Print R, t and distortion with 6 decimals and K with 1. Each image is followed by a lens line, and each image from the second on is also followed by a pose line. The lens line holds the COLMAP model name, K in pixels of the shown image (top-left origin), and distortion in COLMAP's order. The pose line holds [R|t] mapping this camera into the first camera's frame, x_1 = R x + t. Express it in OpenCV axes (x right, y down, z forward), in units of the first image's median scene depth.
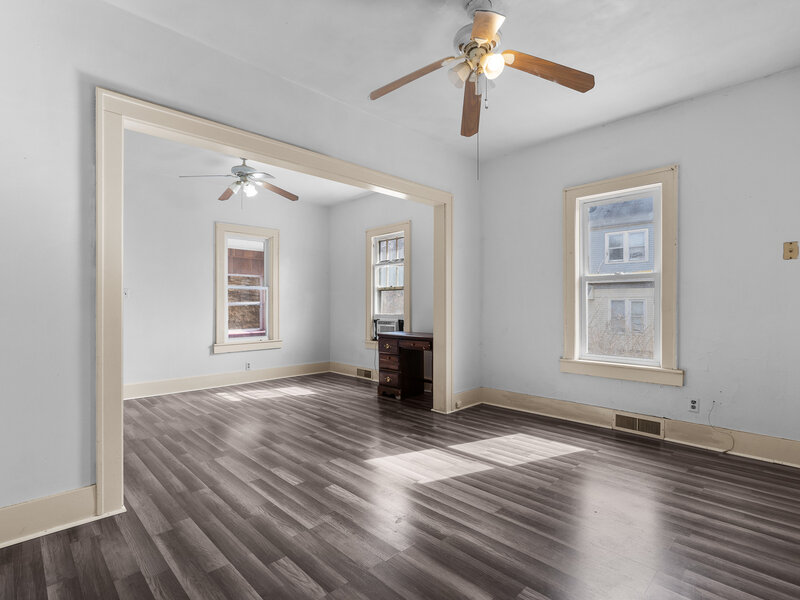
lens RADIAL K [[402.5, 0, 395.7], [0, 402.5, 302.9], [0, 0, 1]] dist [-0.000395, 0.001814]
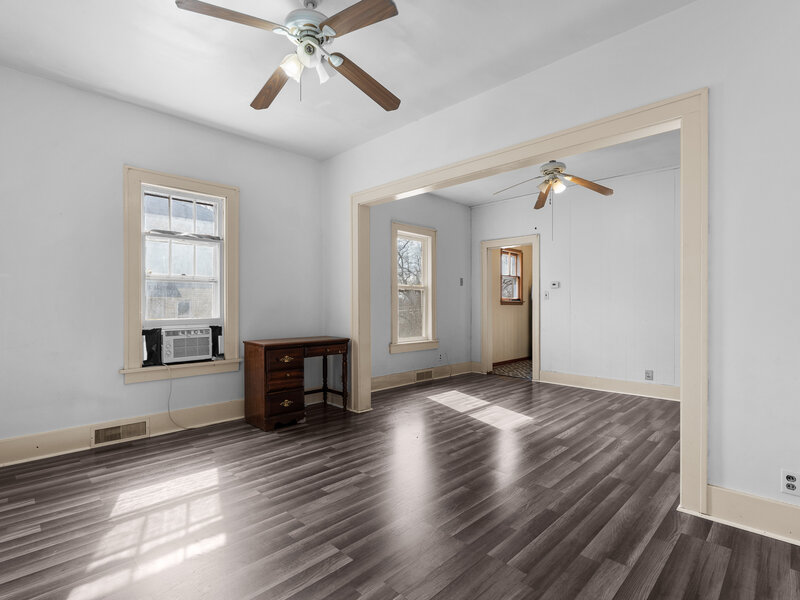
lens RADIAL K [[402.5, 0, 403.8], [0, 402.5, 305.2], [0, 0, 1]] dist [-0.000395, 0.001814]
pose [[-0.030971, 0.003547, 0.999514, -1.154206], [-0.009907, 0.999943, -0.003855, 0.011640], [-0.999471, -0.010022, -0.030934, 1.199430]]
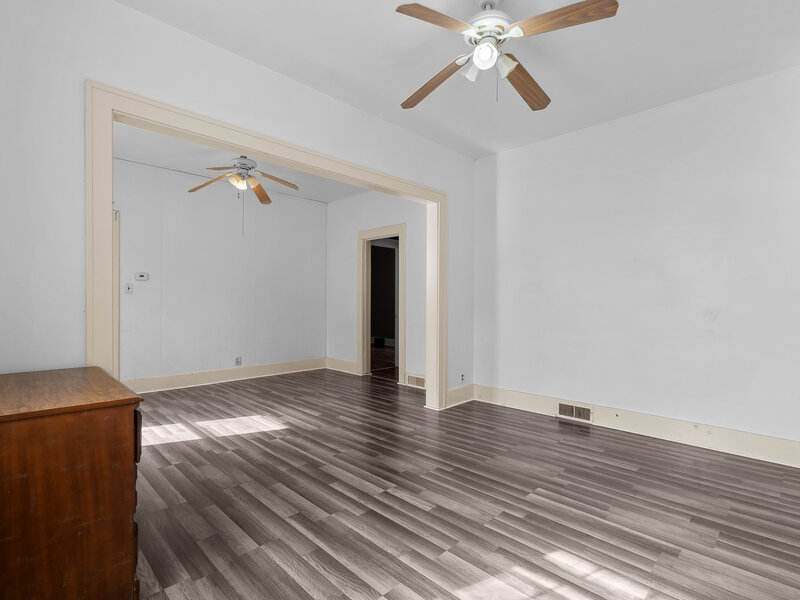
lens RADIAL K [[402.5, 0, 401.6], [0, 402.5, 301.1], [0, 0, 1]] dist [-0.000395, 0.001814]
pose [[-0.999769, -0.001368, -0.021463, -0.347062], [-0.001179, 0.999961, -0.008809, 0.014174], [0.021475, -0.008782, -0.999731, 1.983027]]
